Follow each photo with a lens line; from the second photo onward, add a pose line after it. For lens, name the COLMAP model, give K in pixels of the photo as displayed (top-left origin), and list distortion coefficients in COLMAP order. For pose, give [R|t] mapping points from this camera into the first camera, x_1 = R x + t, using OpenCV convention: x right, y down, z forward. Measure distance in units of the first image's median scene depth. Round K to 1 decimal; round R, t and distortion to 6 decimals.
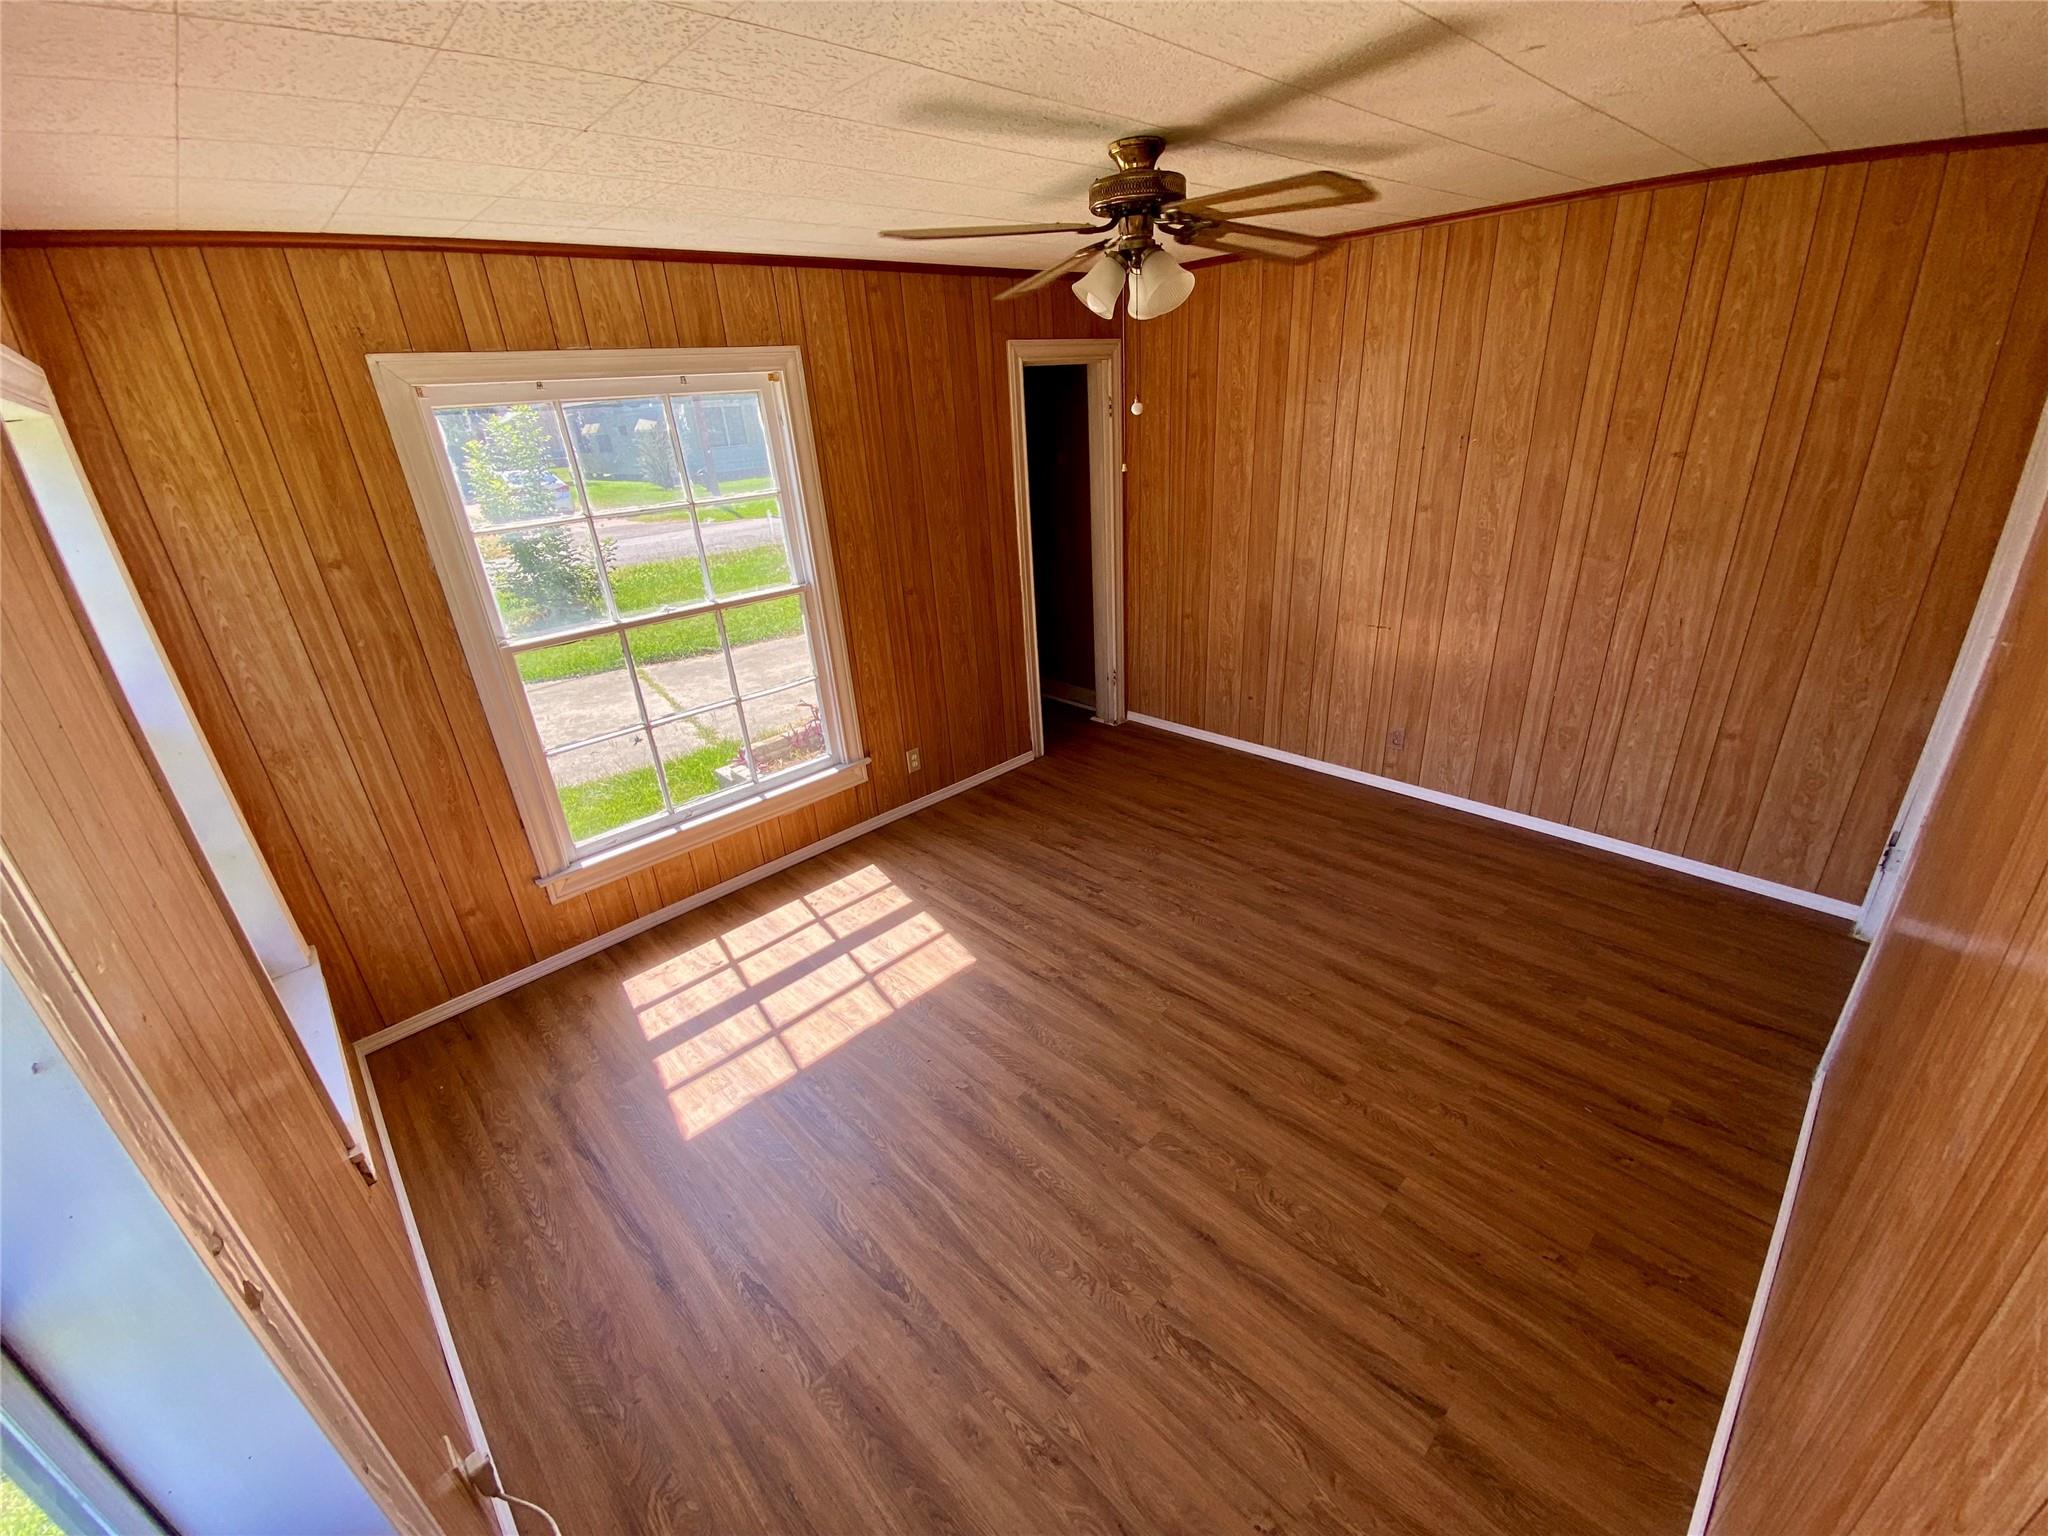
lens RADIAL K [[832.2, 0, 1020.4], [0, 832.2, 764.9], [0, 0, 1]] dist [0.047123, -0.038099]
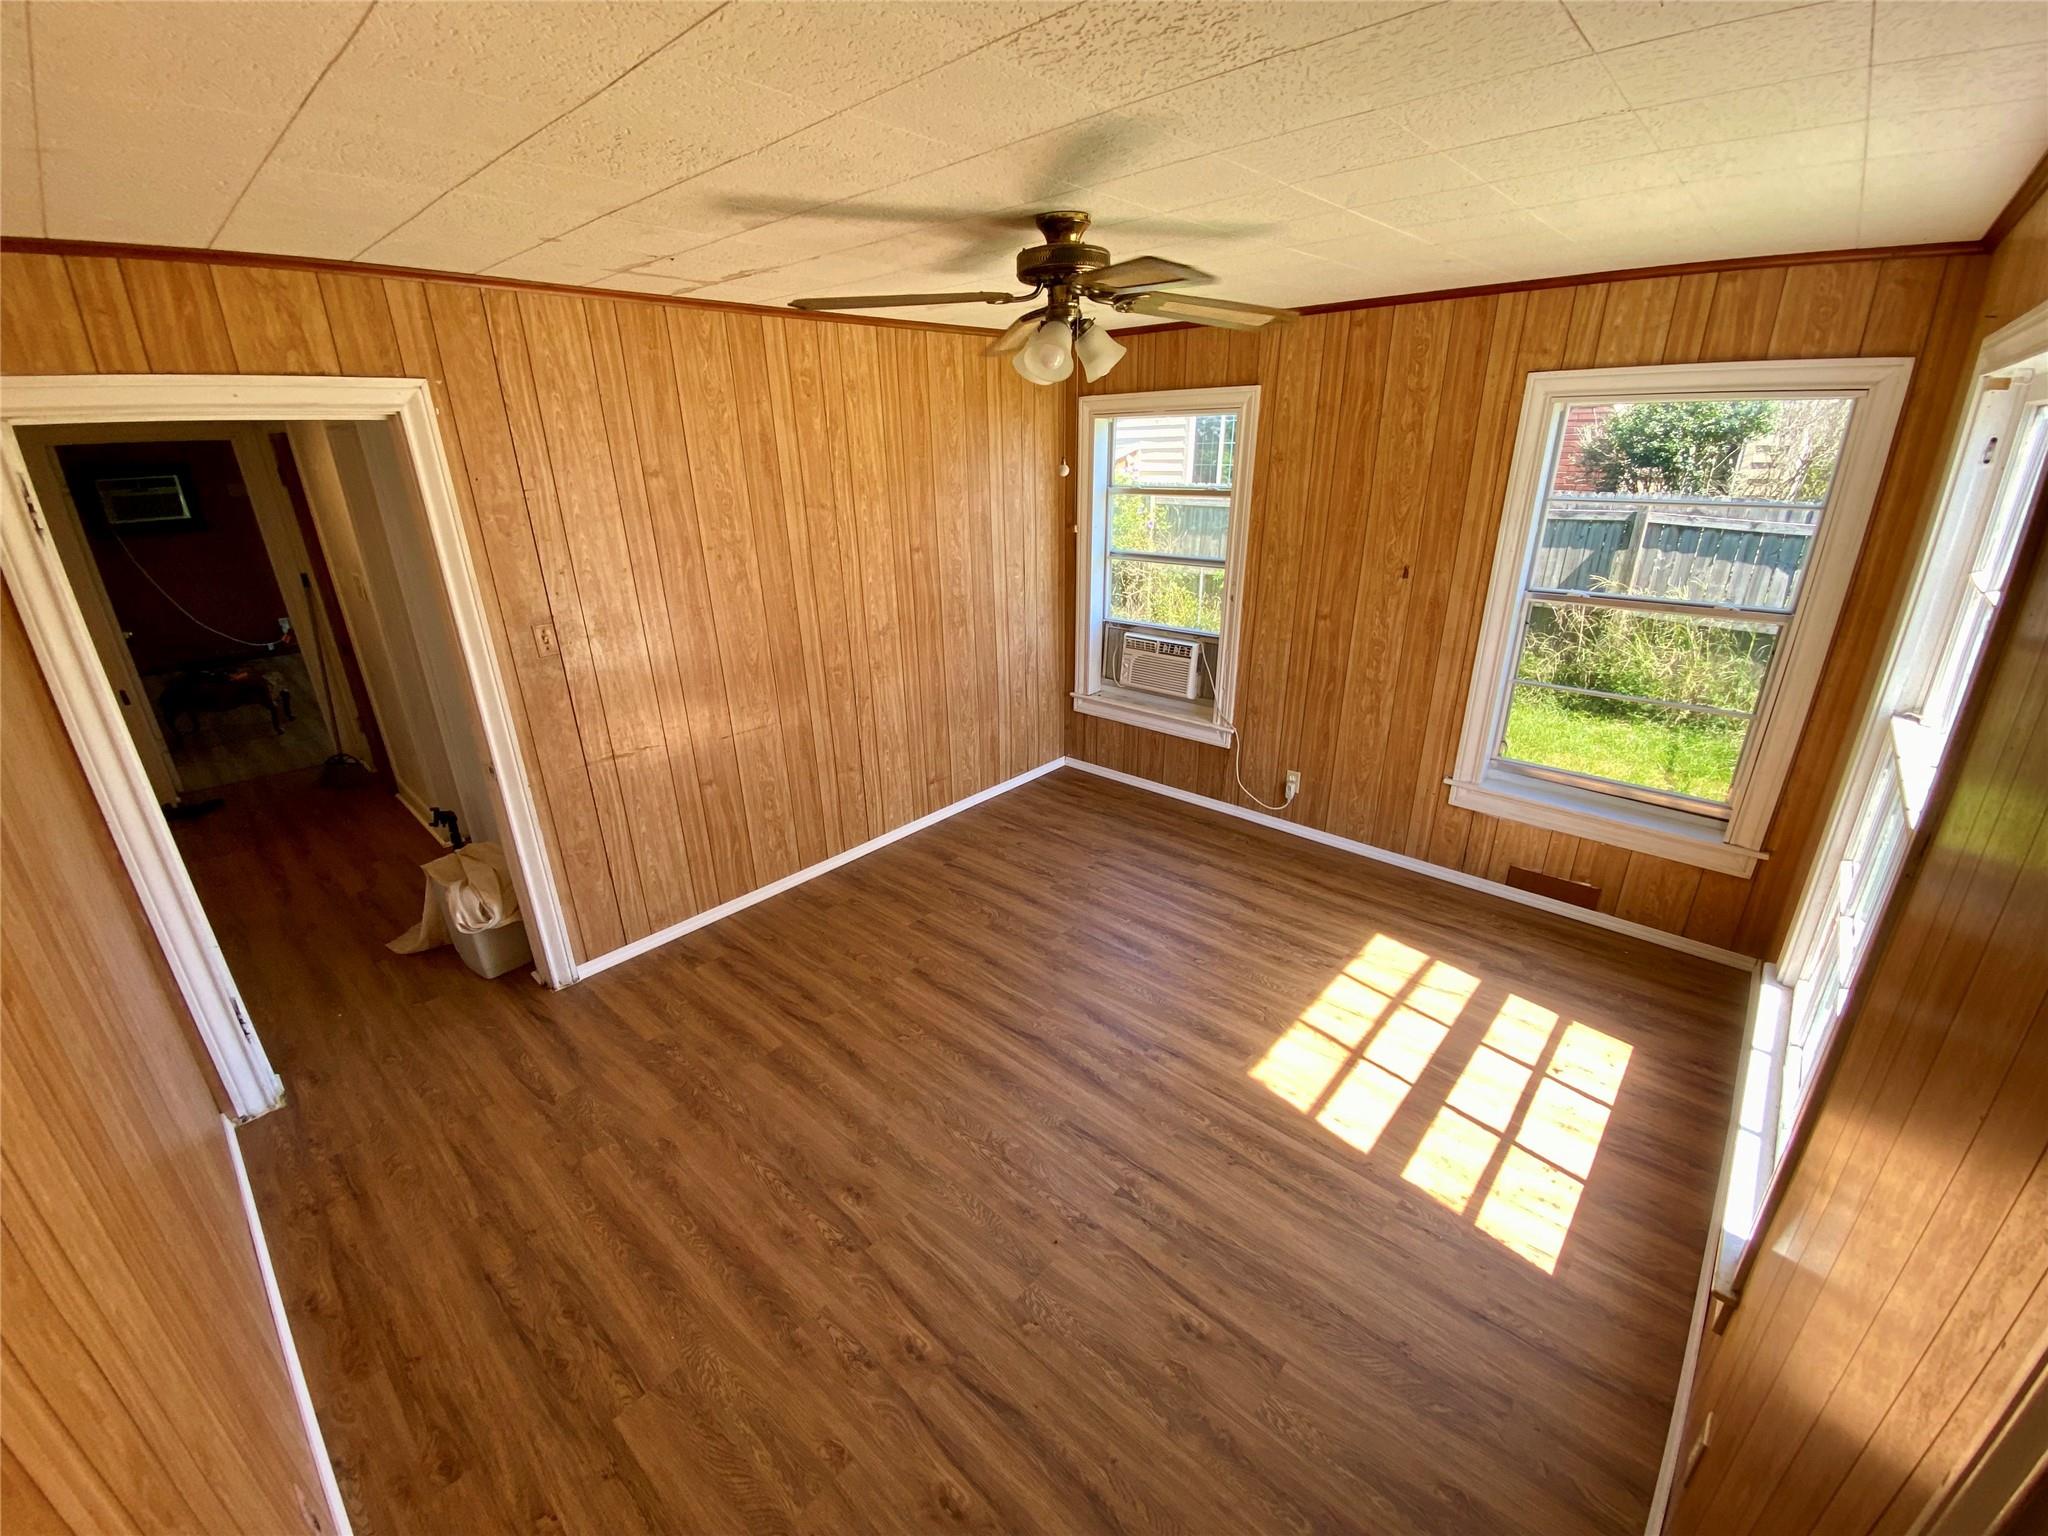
lens RADIAL K [[832.2, 0, 1020.4], [0, 832.2, 764.9], [0, 0, 1]] dist [0.047123, -0.038099]
pose [[-0.994548, 0.099486, -0.031256, 0.183357], [0.047967, 0.702577, 0.709989, -0.640383], [0.092594, 0.704619, -0.703519, 1.403483]]
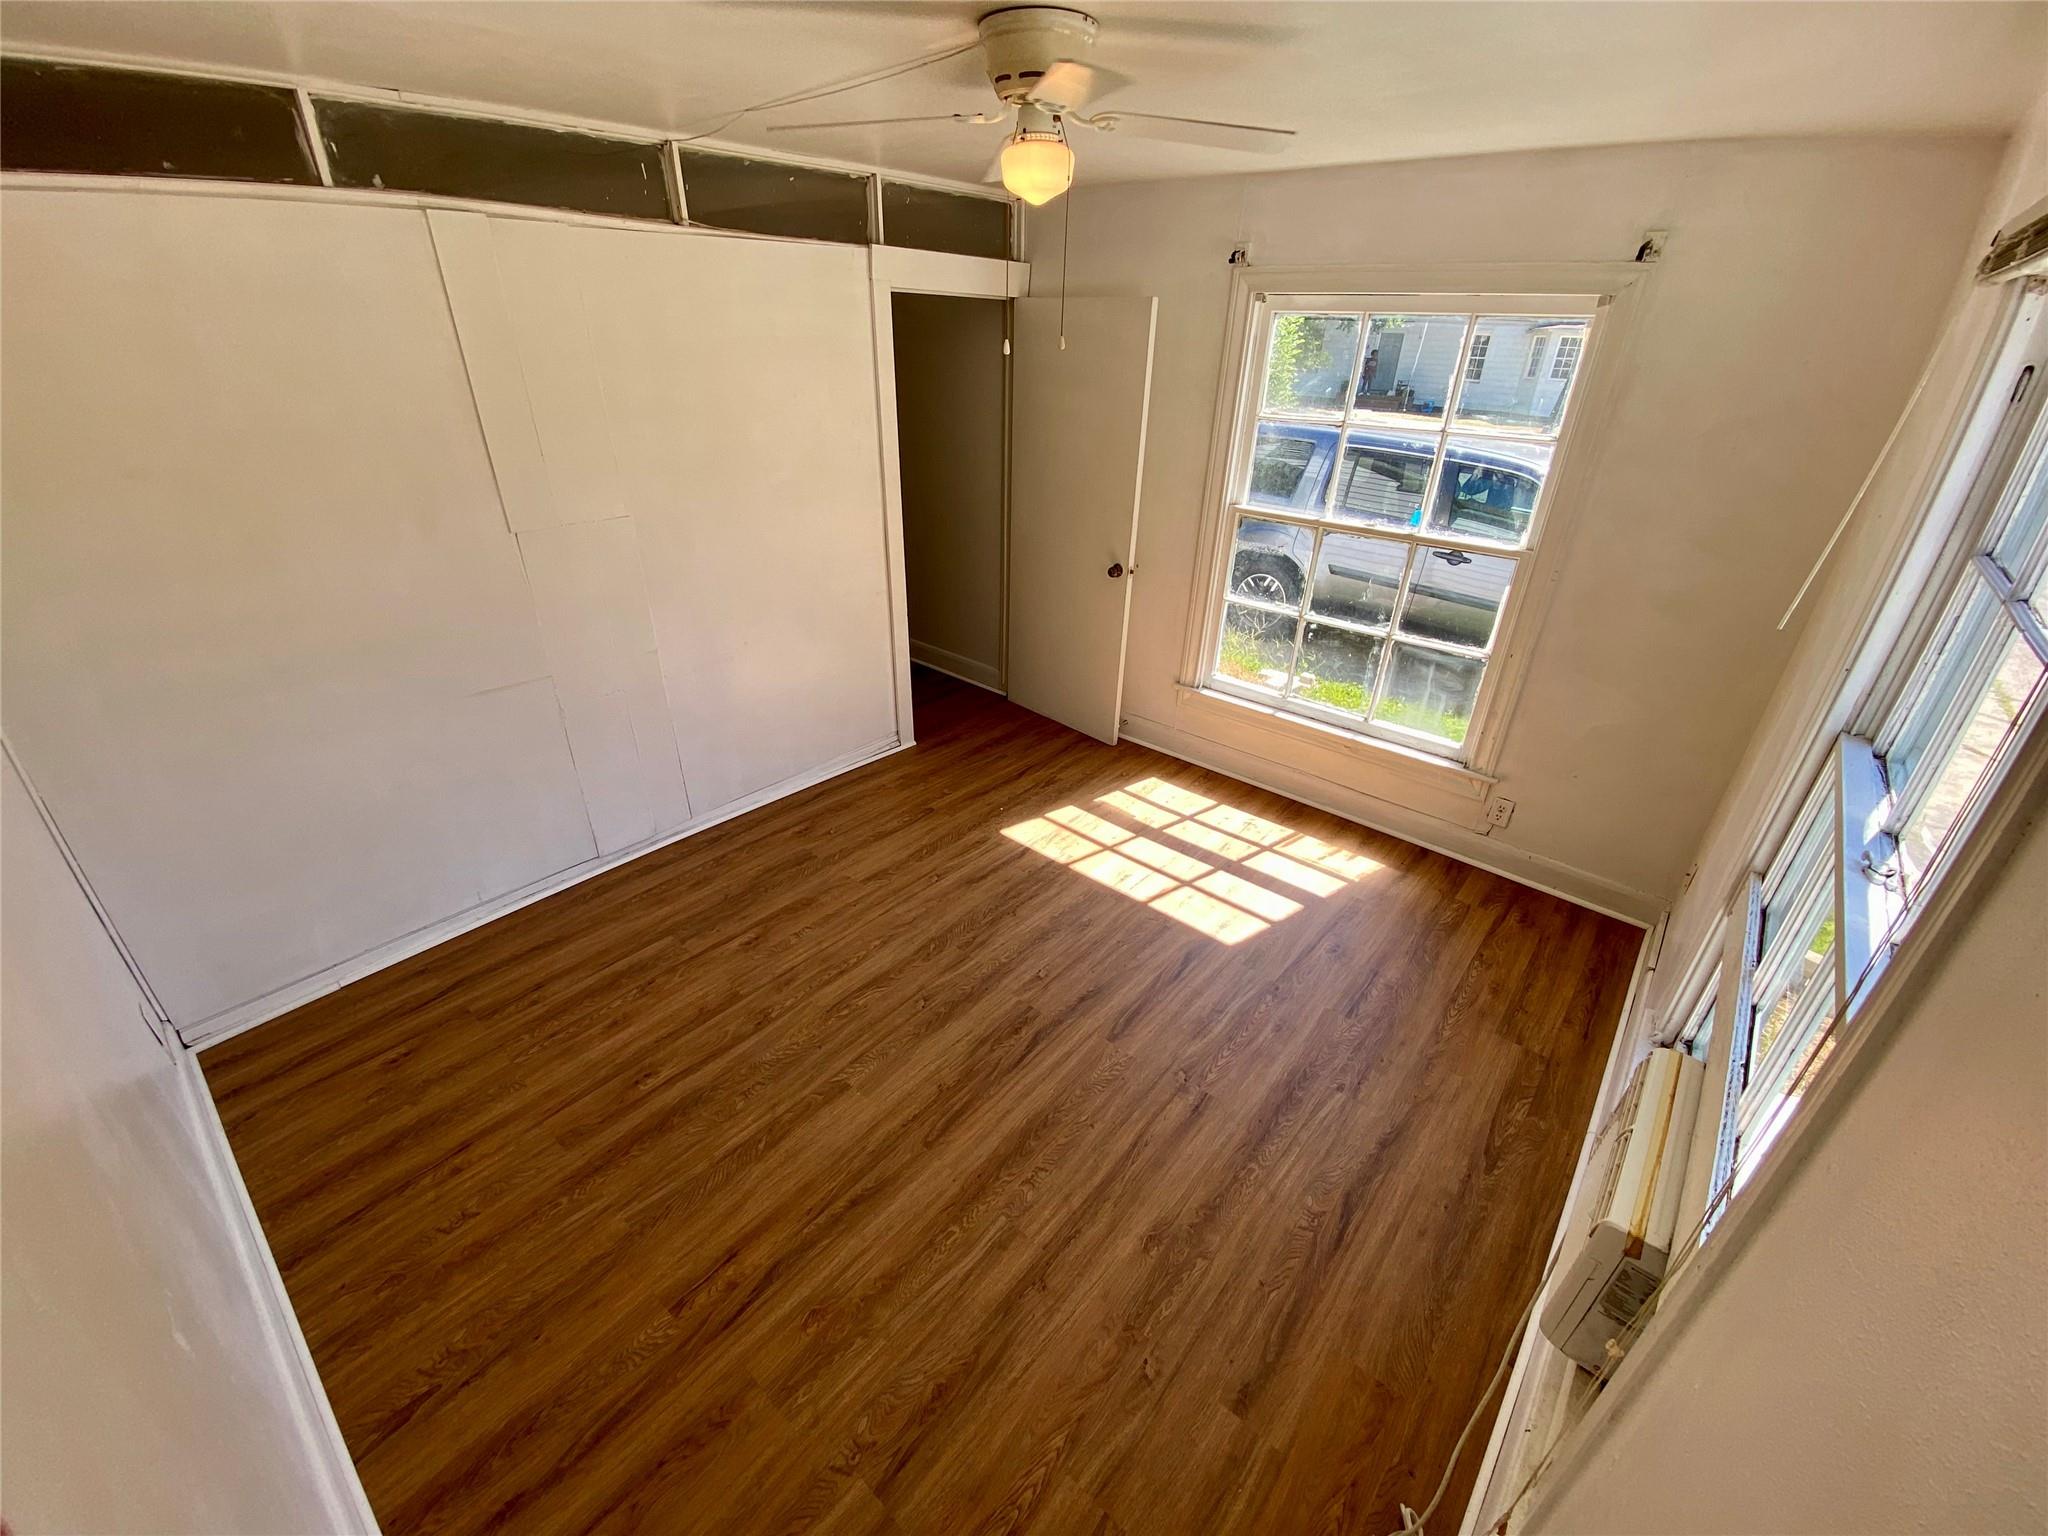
lens RADIAL K [[832.2, 0, 1020.4], [0, 832.2, 764.9], [0, 0, 1]] dist [0.047123, -0.038099]
pose [[0.098978, 0.521914, -0.847236, 0.626154], [-0.432256, 0.789443, 0.435814, -0.241563], [0.896303, 0.323087, 0.303738, 0.443494]]
